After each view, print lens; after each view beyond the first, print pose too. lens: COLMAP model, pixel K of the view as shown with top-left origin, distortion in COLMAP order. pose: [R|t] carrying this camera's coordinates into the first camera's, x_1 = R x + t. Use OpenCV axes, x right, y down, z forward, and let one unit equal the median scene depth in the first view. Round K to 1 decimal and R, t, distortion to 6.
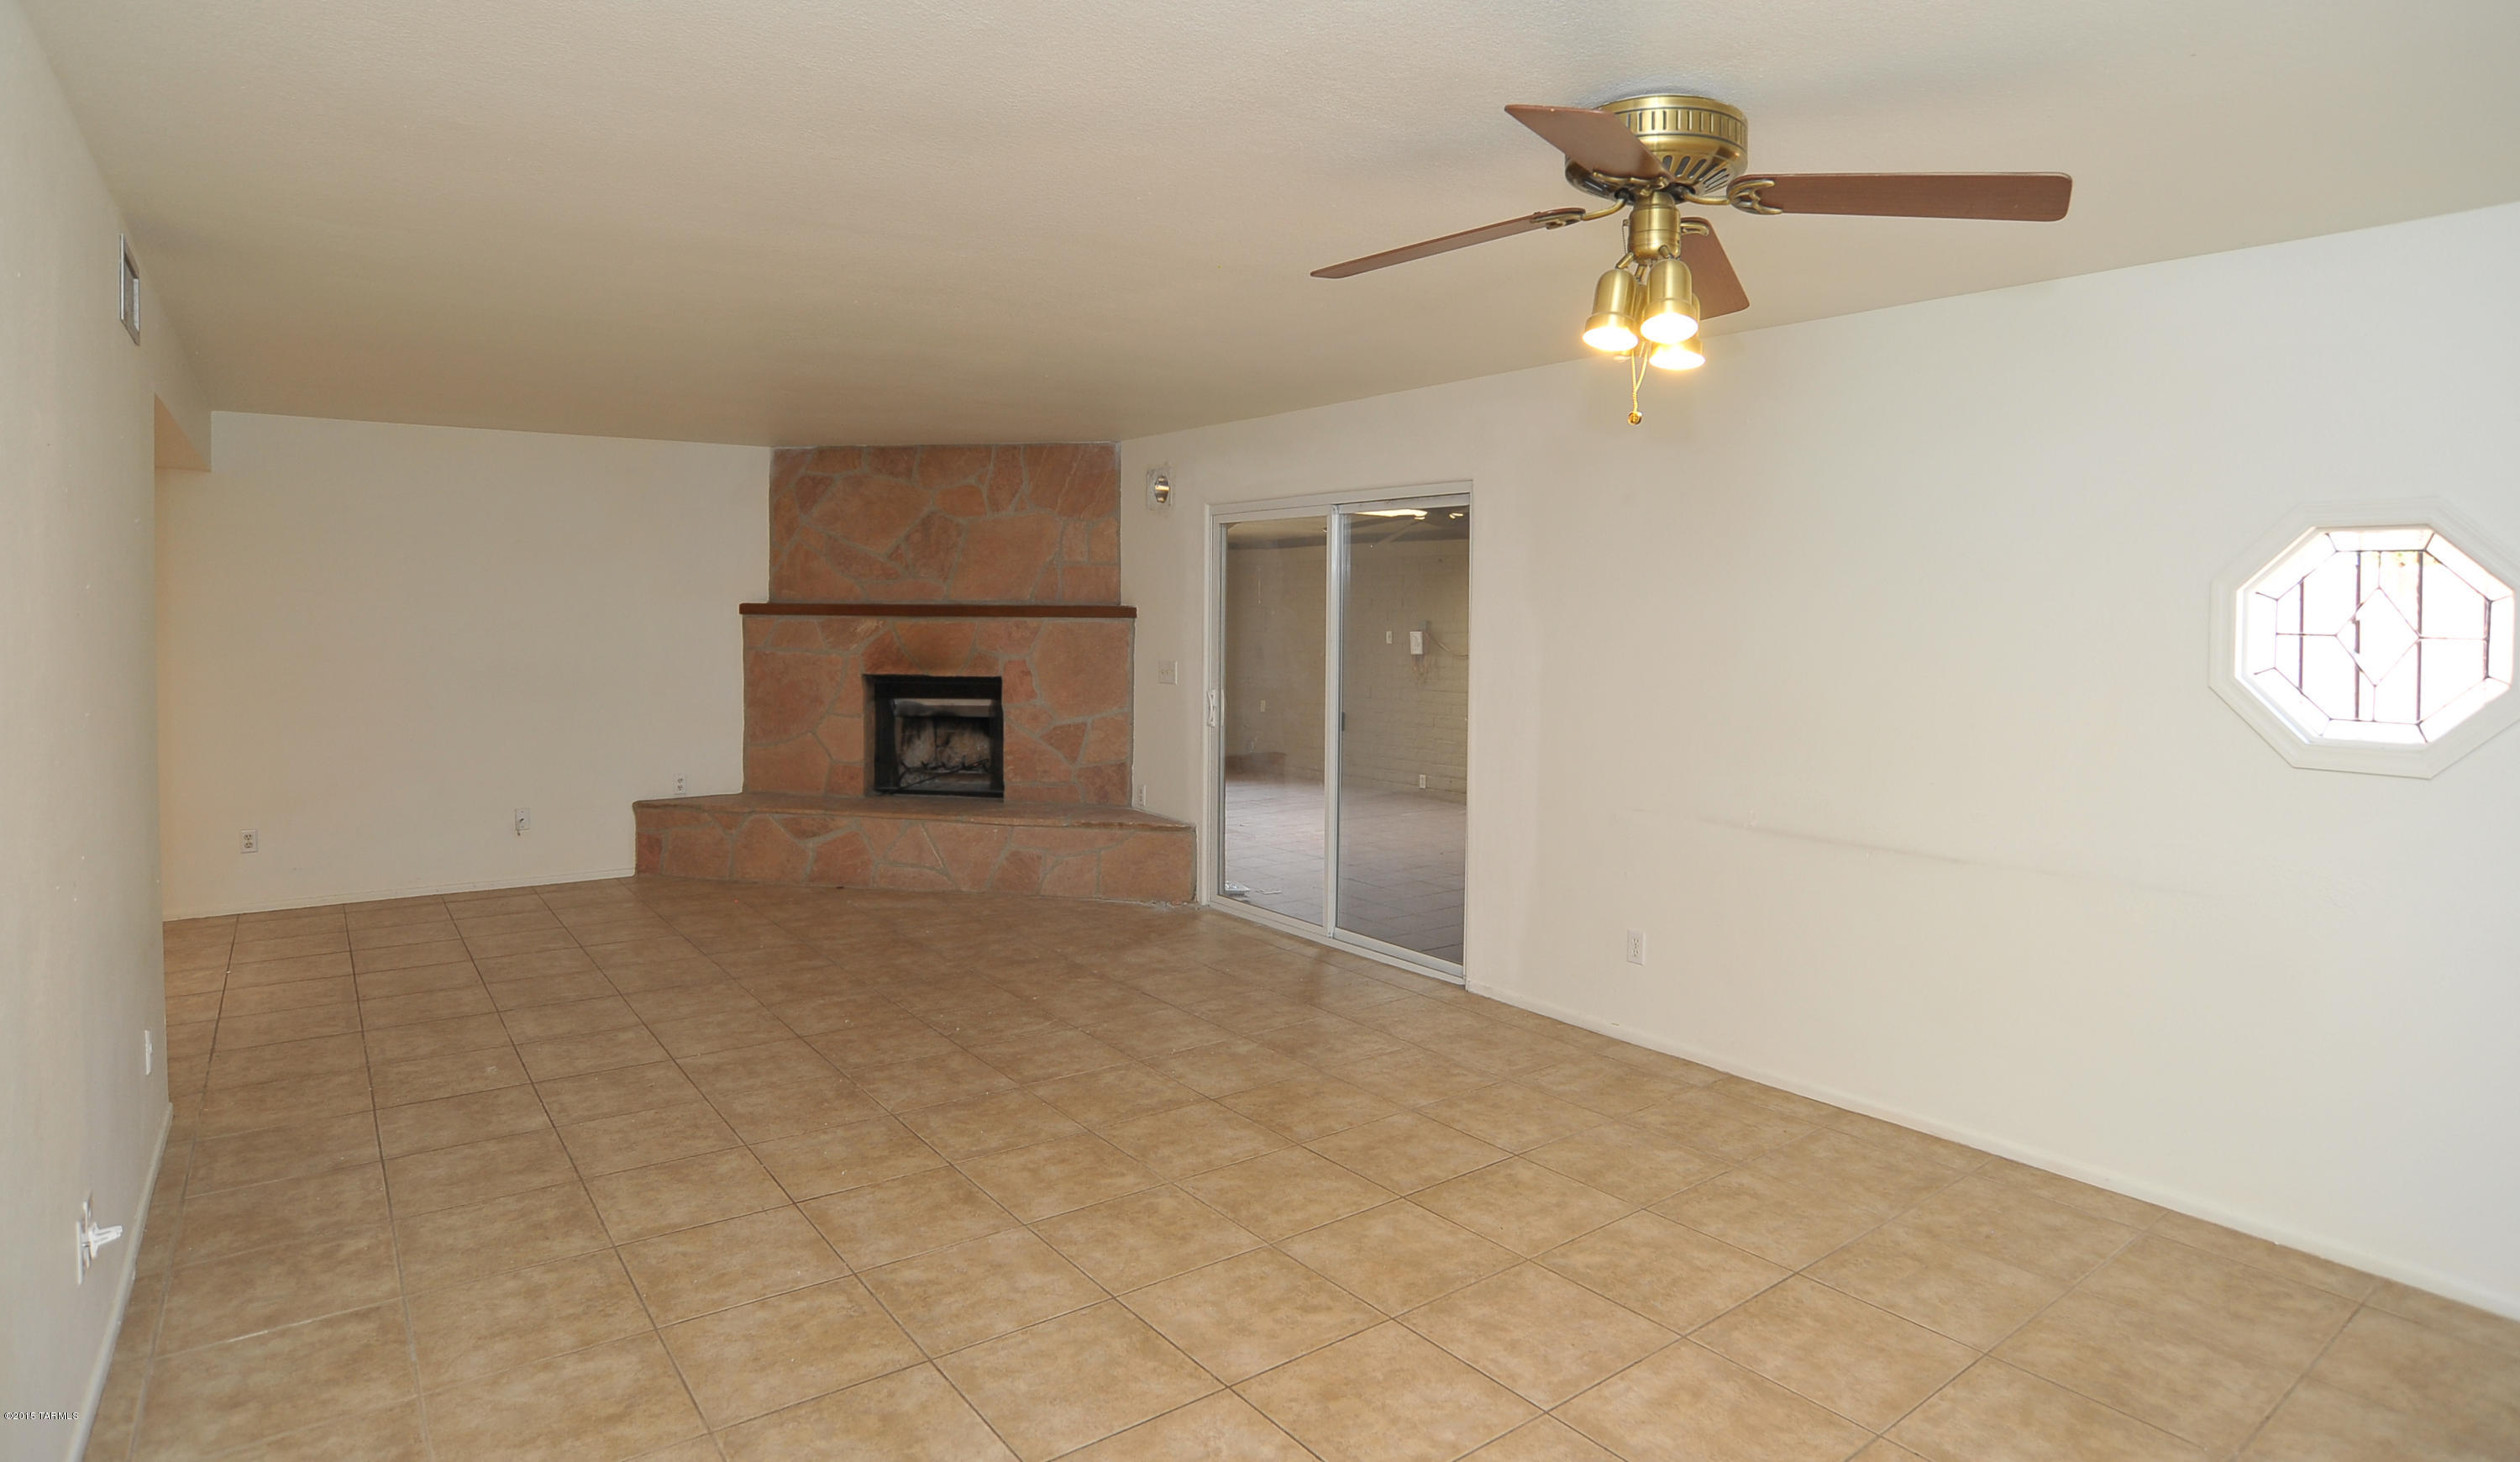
lens RADIAL K [[1371.5, 0, 1257.2], [0, 1371.5, 617.2], [0, 0, 1]] dist [-0.055525, 0.000007]
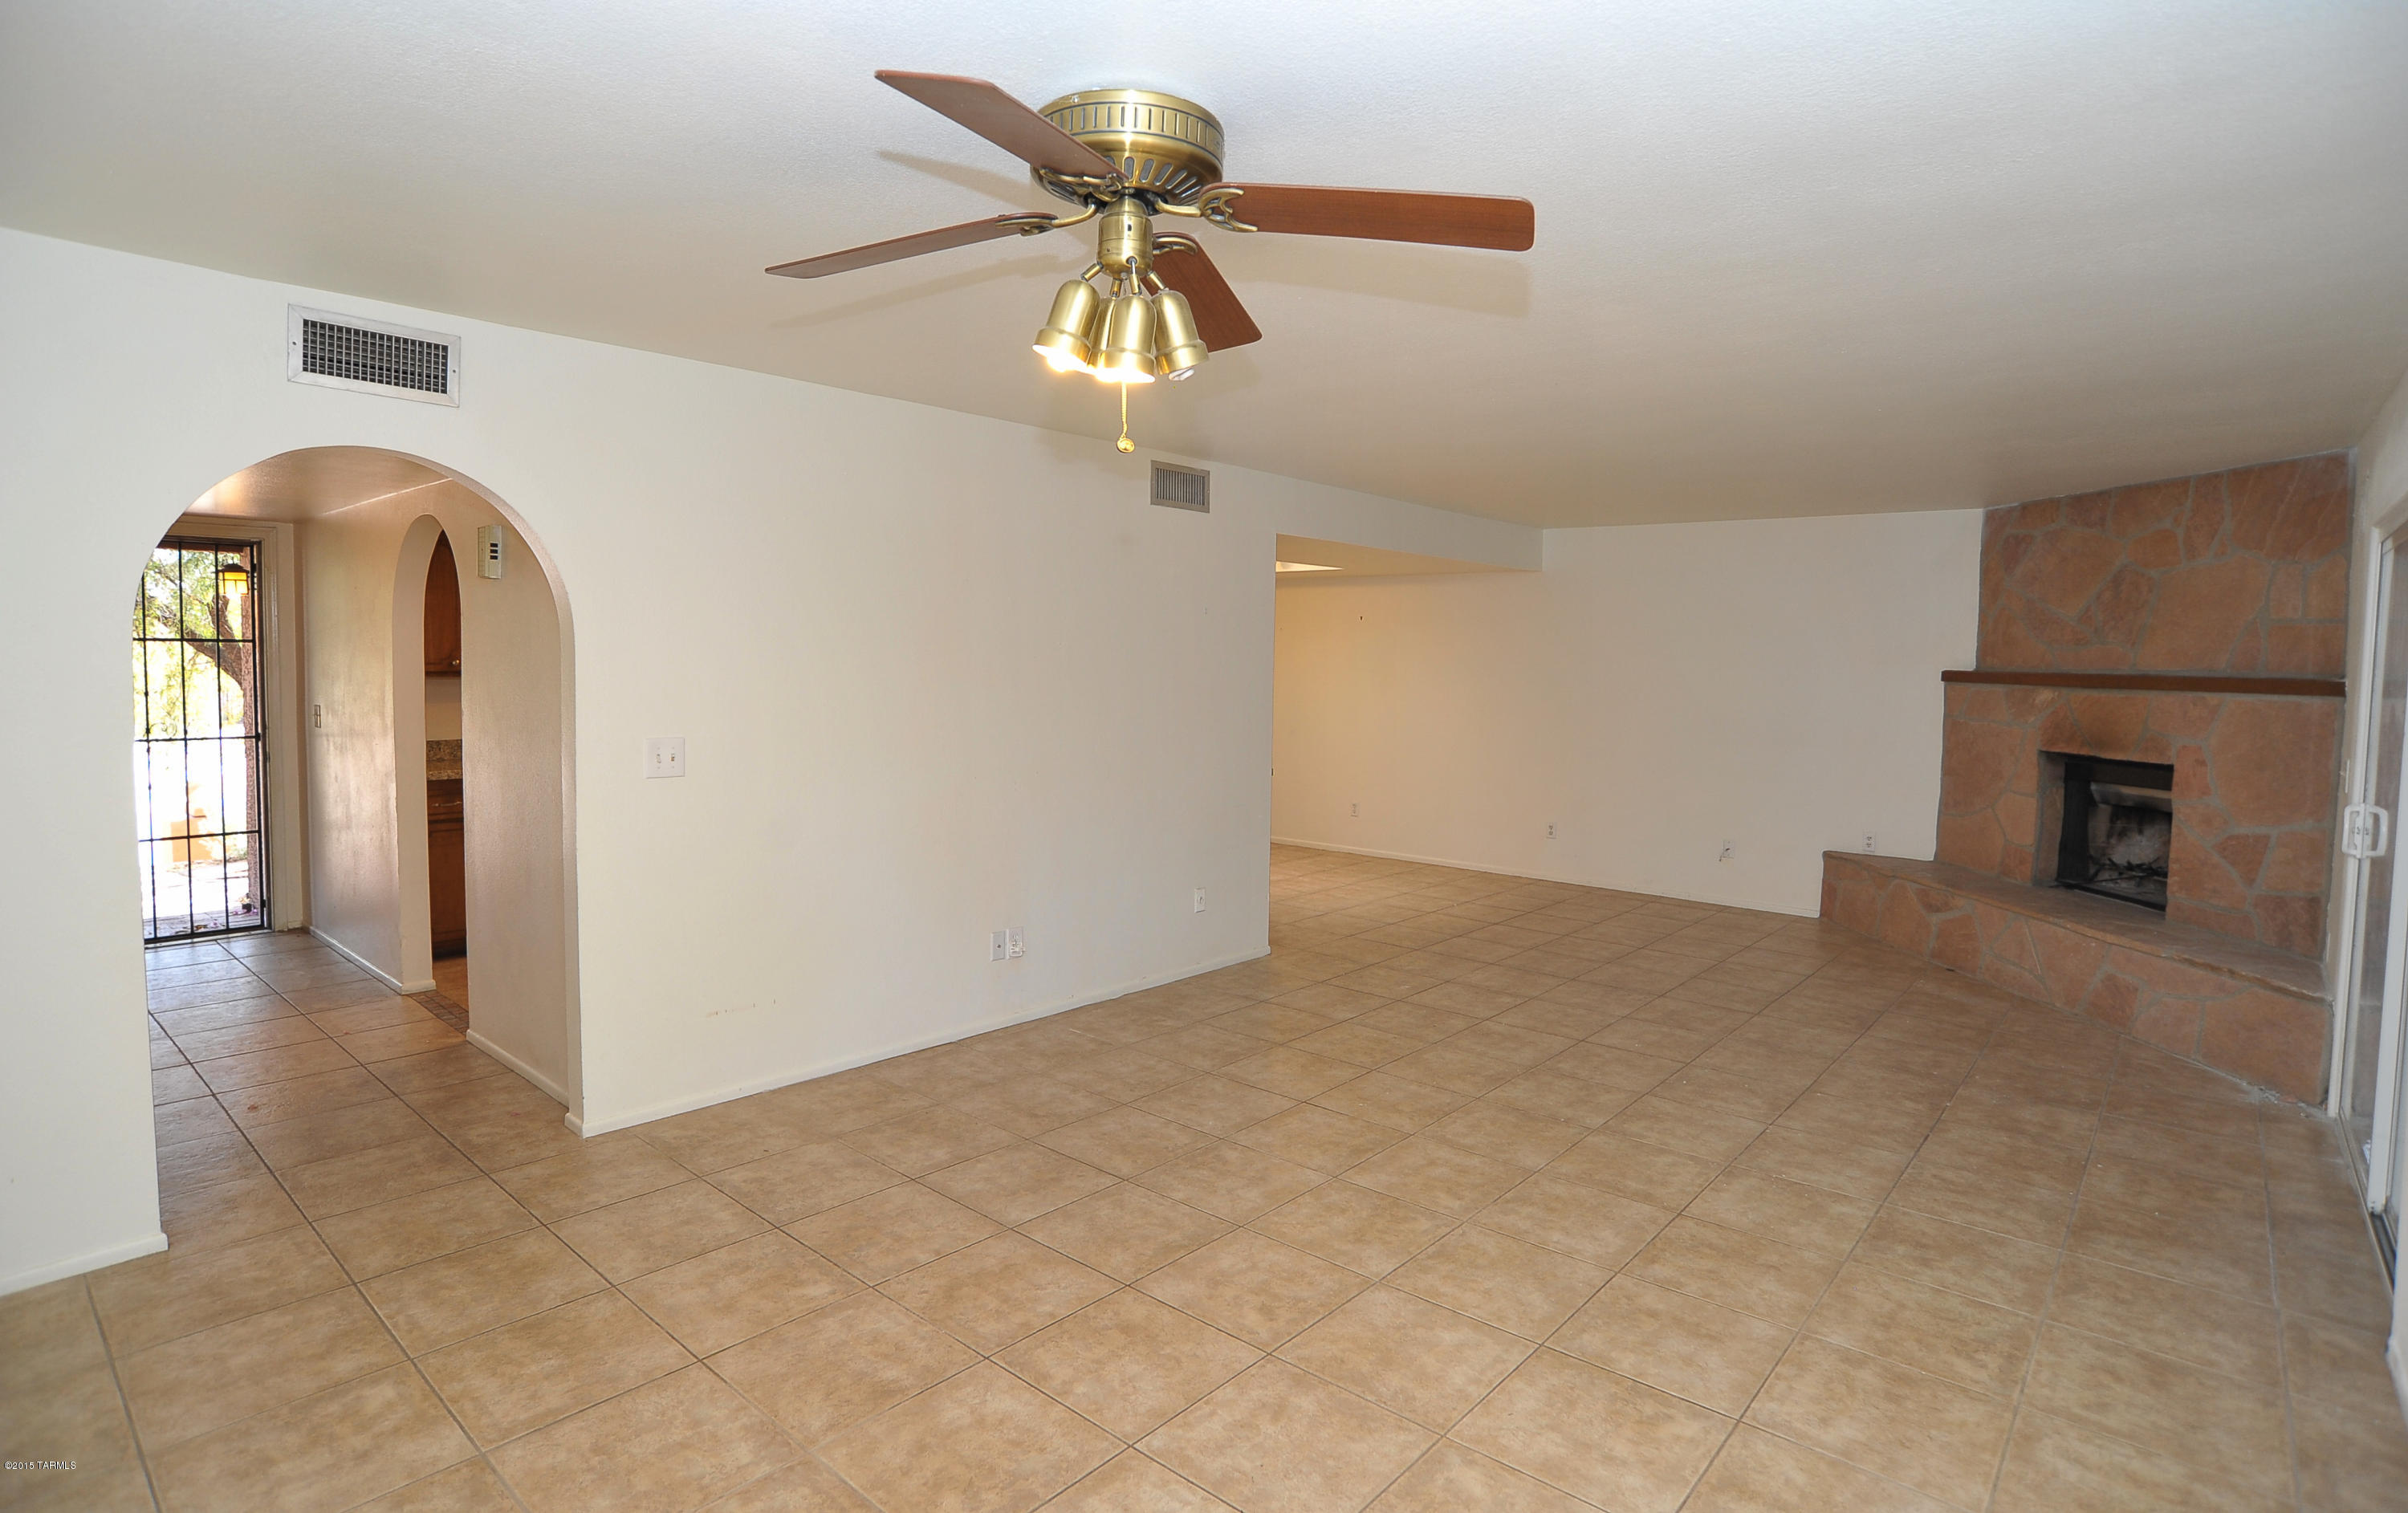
lens RADIAL K [[1223.6, 0, 1203.1], [0, 1223.6, 706.0], [0, 0, 1]] dist [-0.020862, 0.000442]
pose [[0.246956, 0.041451, -0.968140, 0.355095], [-0.032740, 0.998871, 0.034416, 0.003068], [0.968473, 0.023198, 0.248035, 0.269116]]
